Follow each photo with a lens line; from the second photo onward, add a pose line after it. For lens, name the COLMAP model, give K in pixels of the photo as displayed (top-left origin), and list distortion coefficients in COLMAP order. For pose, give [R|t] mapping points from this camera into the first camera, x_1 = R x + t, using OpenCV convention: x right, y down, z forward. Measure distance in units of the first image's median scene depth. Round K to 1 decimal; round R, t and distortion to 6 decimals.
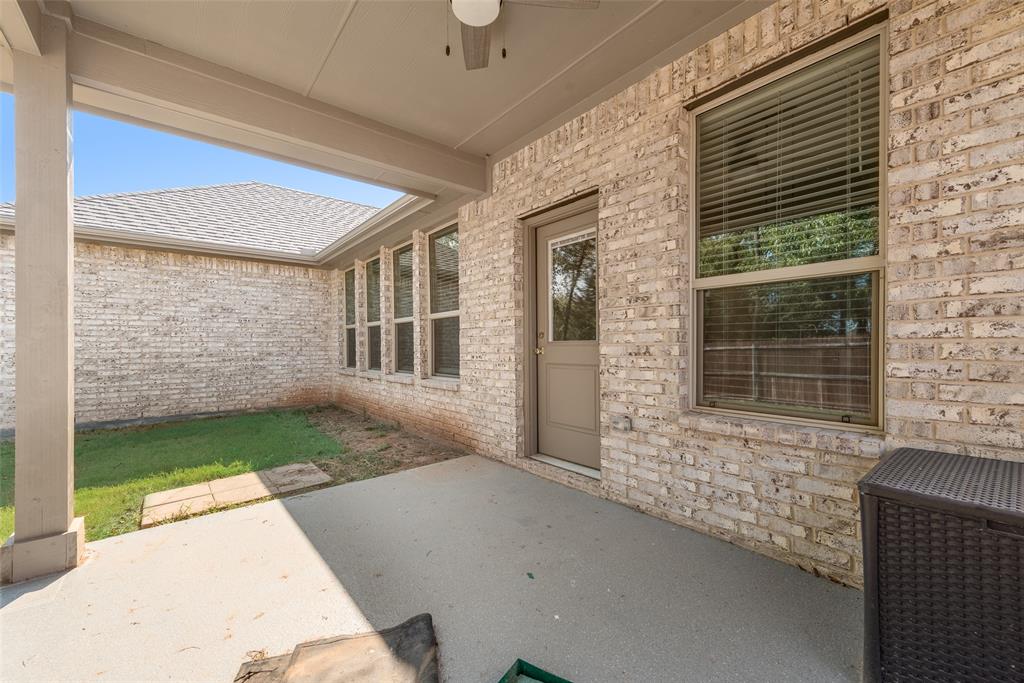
lens RADIAL K [[403.2, 0, 511.9], [0, 403.2, 344.5], [0, 0, 1]] dist [0.006931, -0.000465]
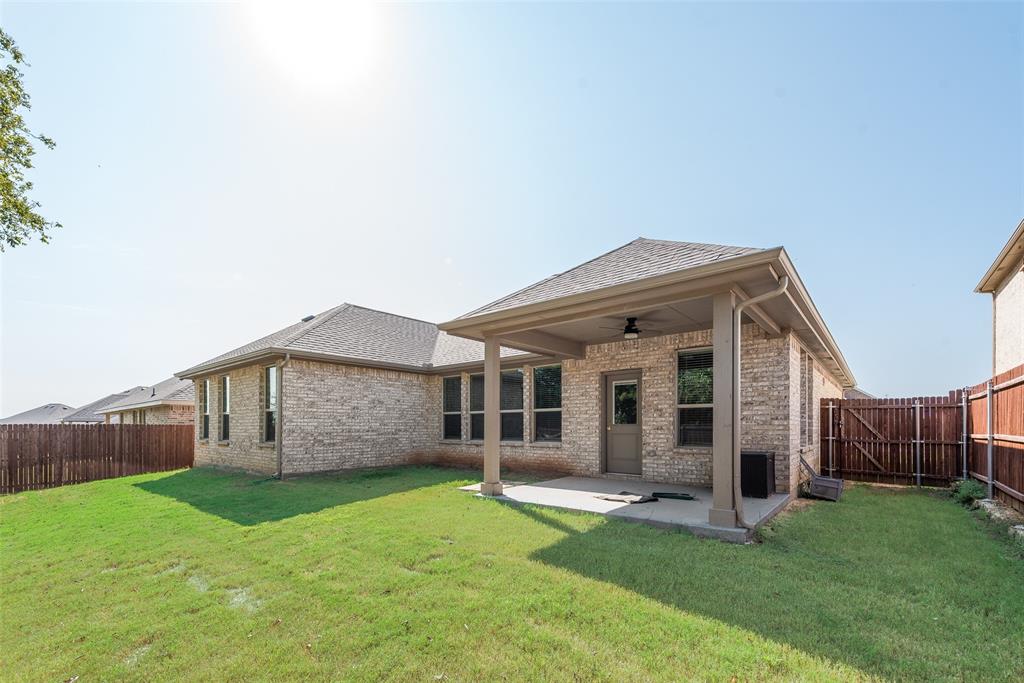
lens RADIAL K [[431.4, 0, 508.1], [0, 431.4, 421.1], [0, 0, 1]] dist [0.001053, -0.000102]
pose [[0.983047, 0.007737, 0.183191, -0.898276], [-0.006020, 0.999933, -0.009926, 0.003075], [-0.183255, 0.008655, 0.983027, -1.266139]]
